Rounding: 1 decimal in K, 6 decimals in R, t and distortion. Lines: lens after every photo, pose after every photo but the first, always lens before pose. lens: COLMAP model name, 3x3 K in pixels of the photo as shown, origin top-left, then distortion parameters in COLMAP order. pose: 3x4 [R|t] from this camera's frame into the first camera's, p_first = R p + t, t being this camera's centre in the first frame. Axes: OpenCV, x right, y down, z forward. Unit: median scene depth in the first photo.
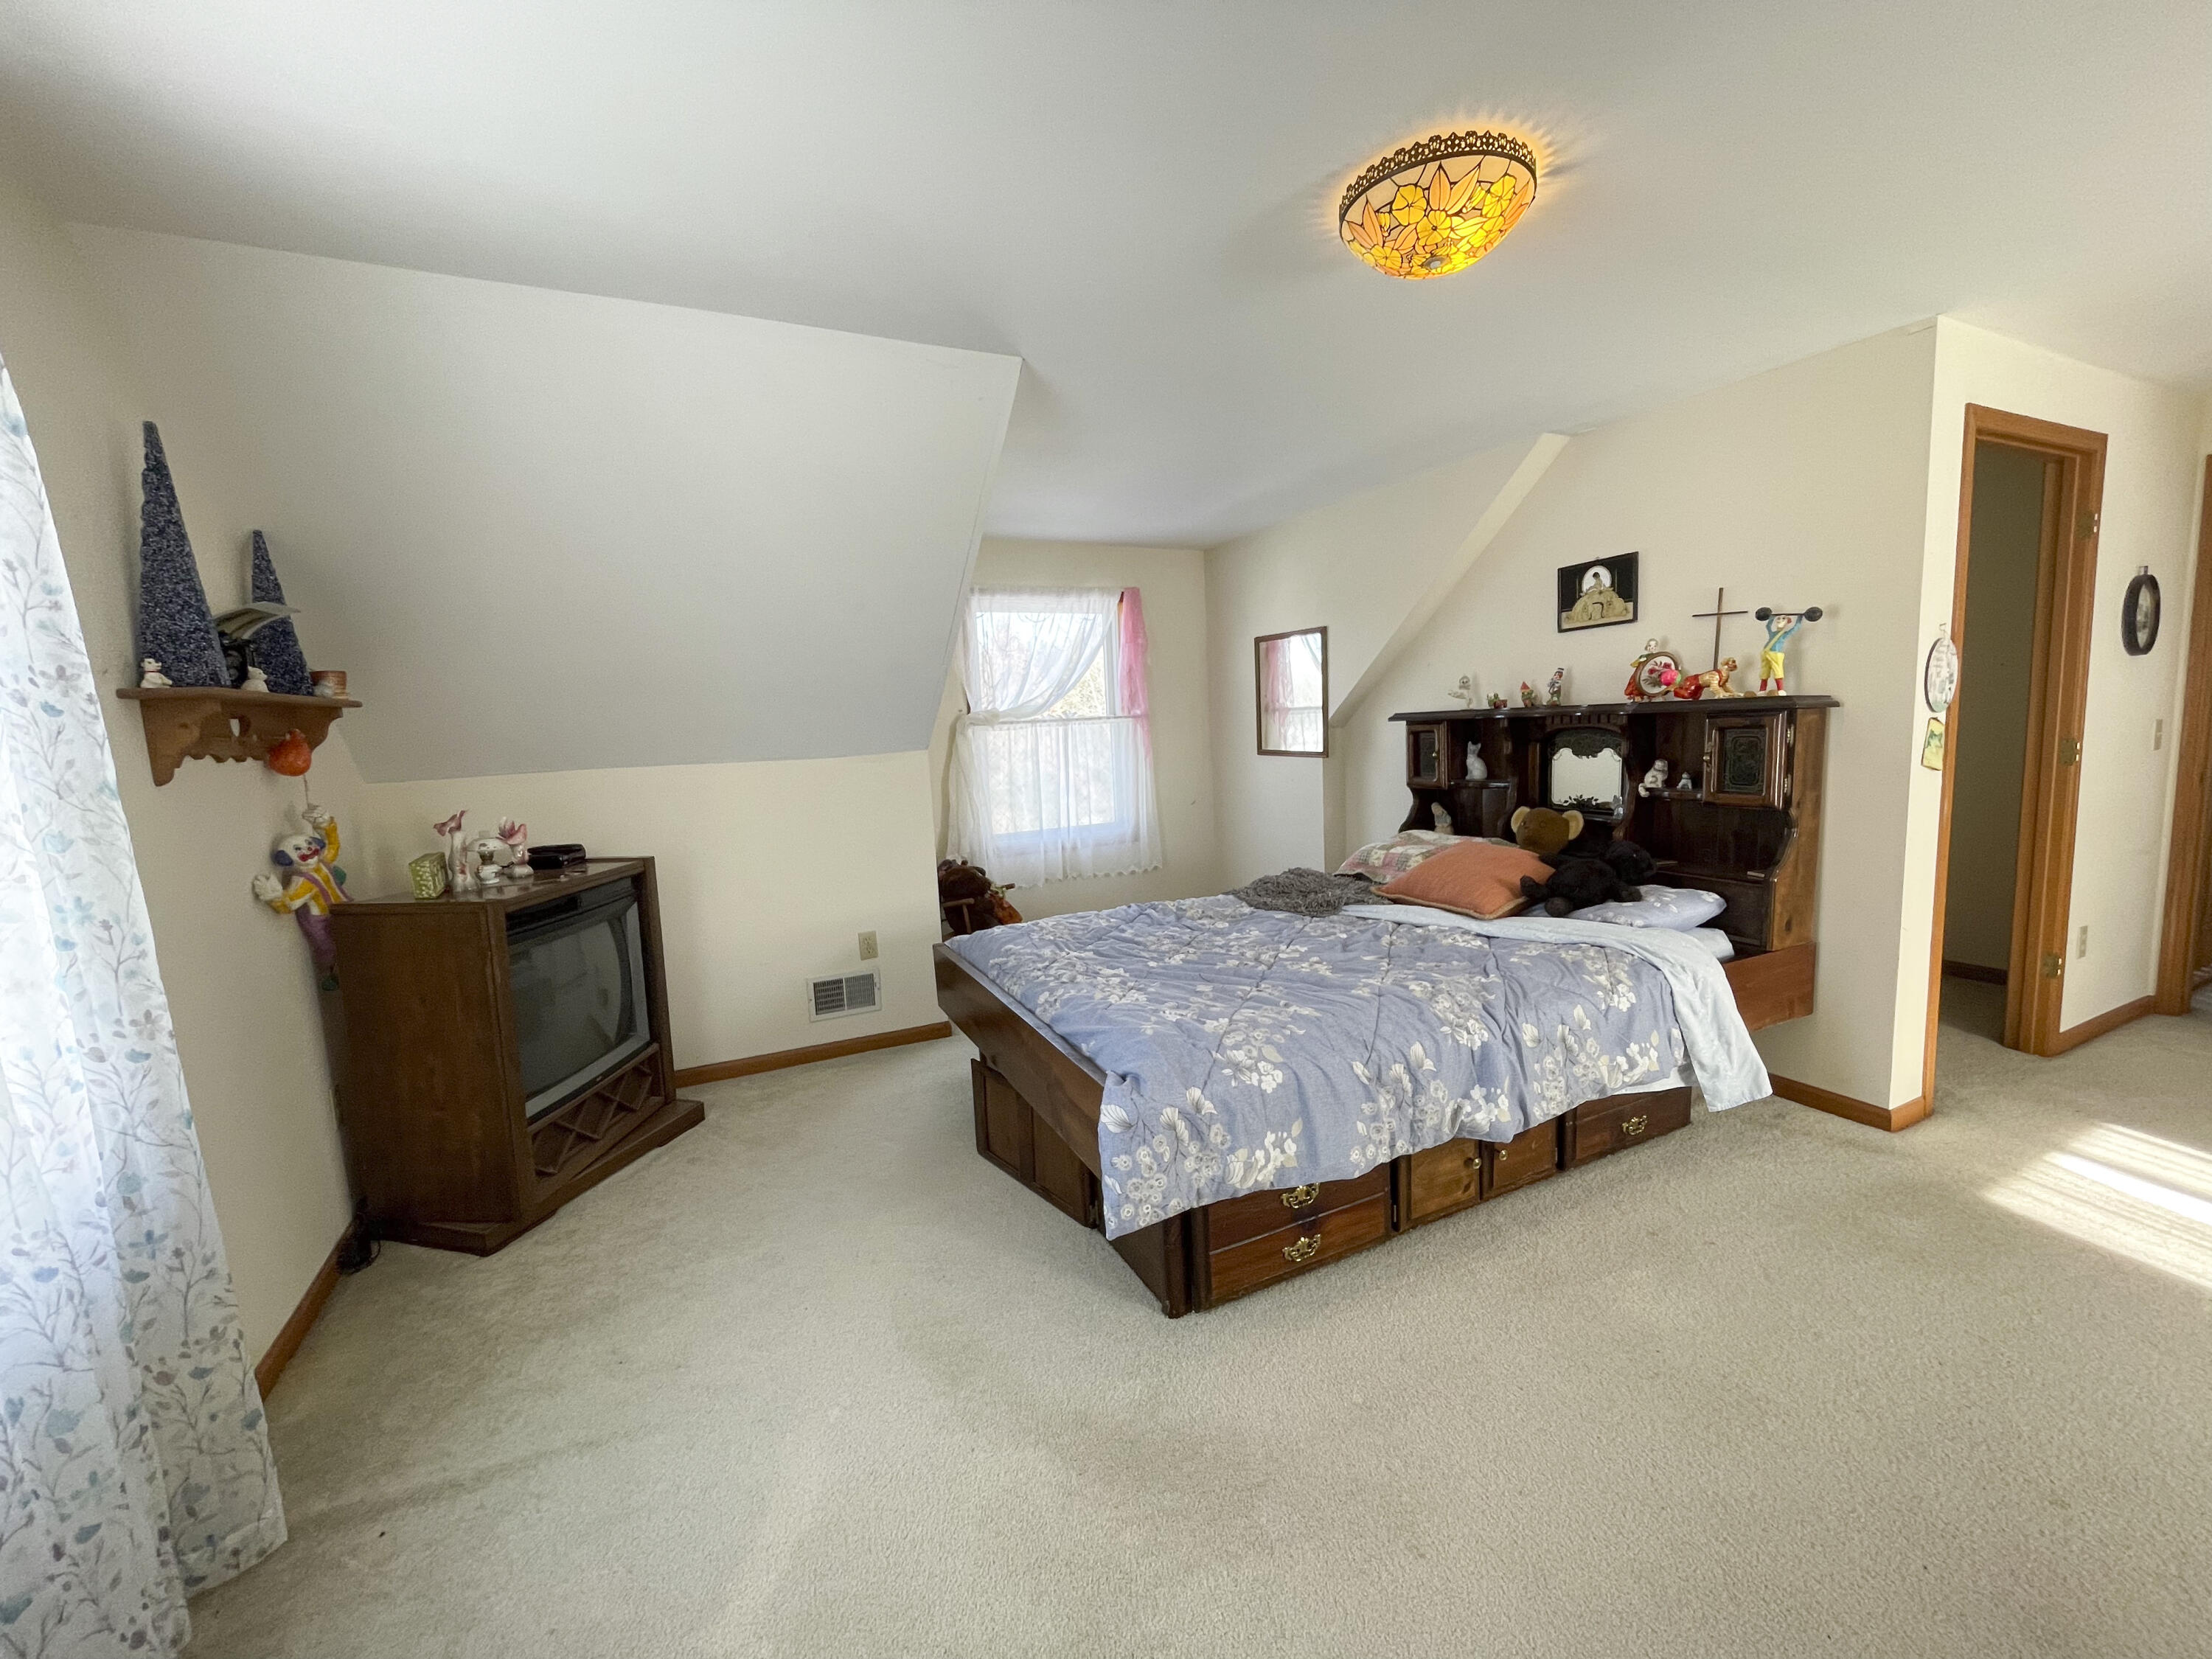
lens RADIAL K [[1011.2, 0, 1107.1], [0, 1011.2, 843.8], [0, 0, 1]] dist [0.001798, 0.000250]
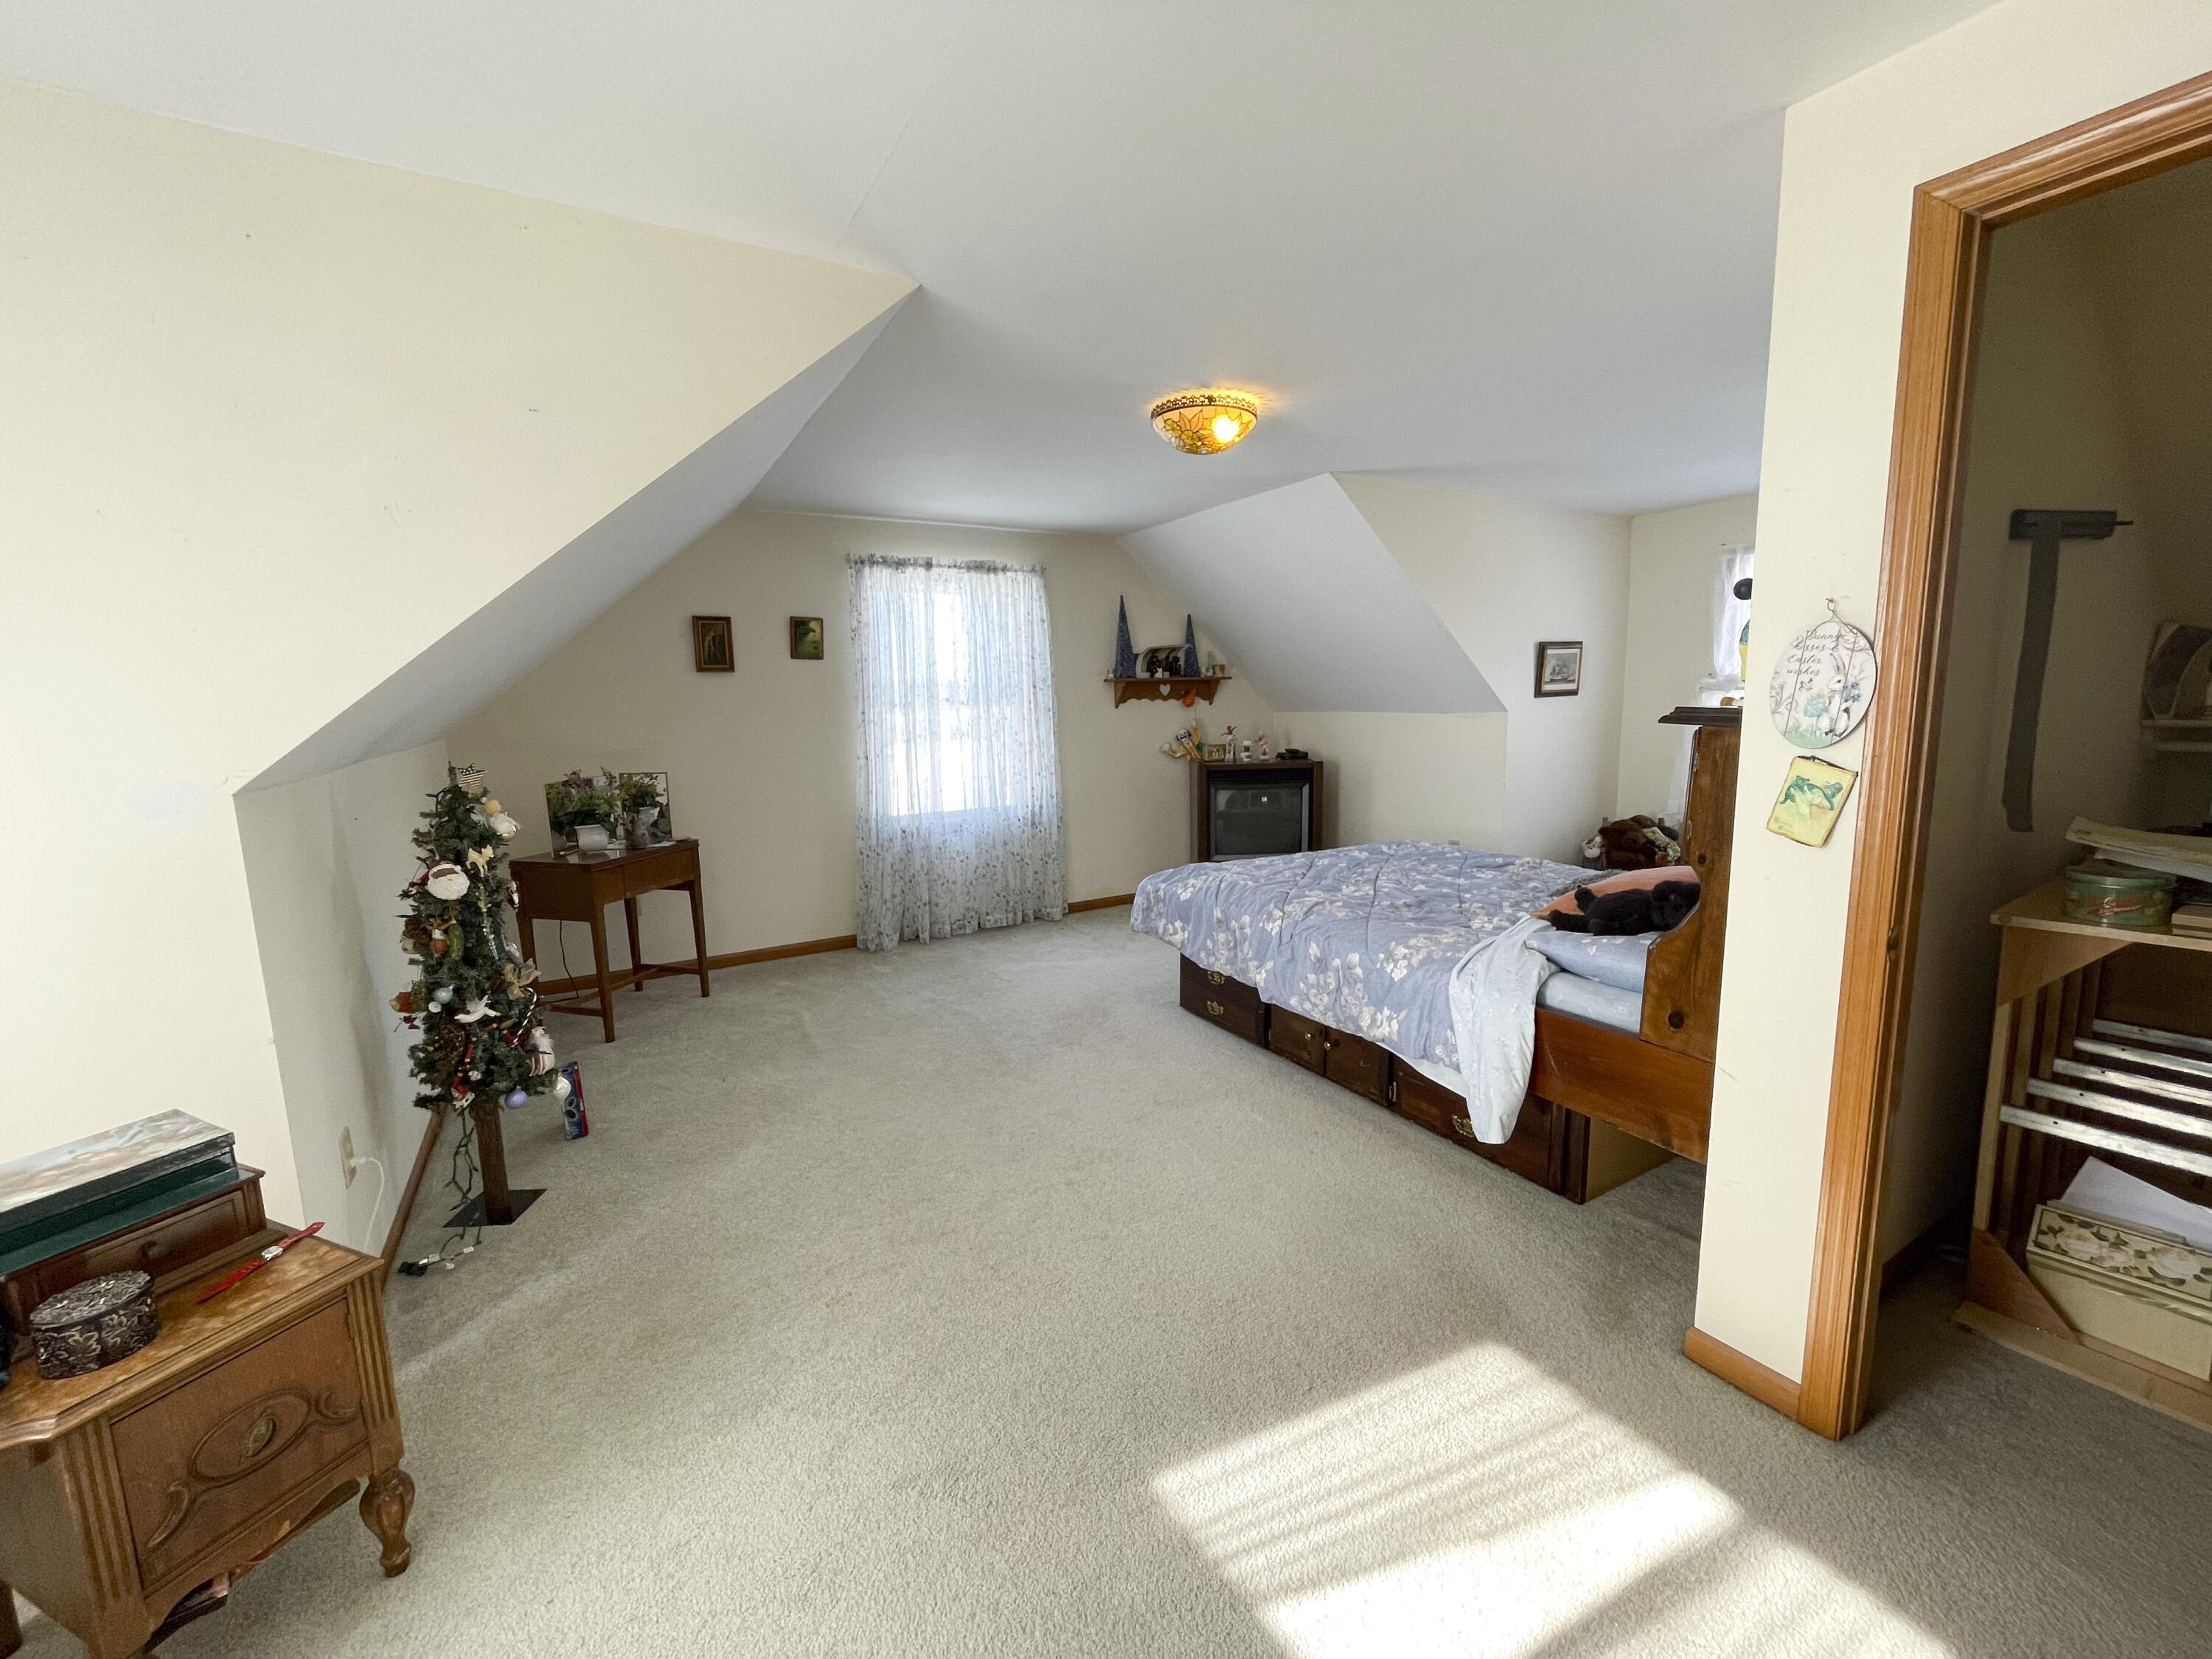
lens RADIAL K [[897.6, 0, 1109.0], [0, 897.6, 833.9], [0, 0, 1]] dist [-0.010422, 0.000032]
pose [[0.031967, 0.189613, -0.981338, 1.408572], [-0.101242, 0.977404, 0.185555, -0.143063], [0.994348, 0.093421, 0.050441, 0.592290]]
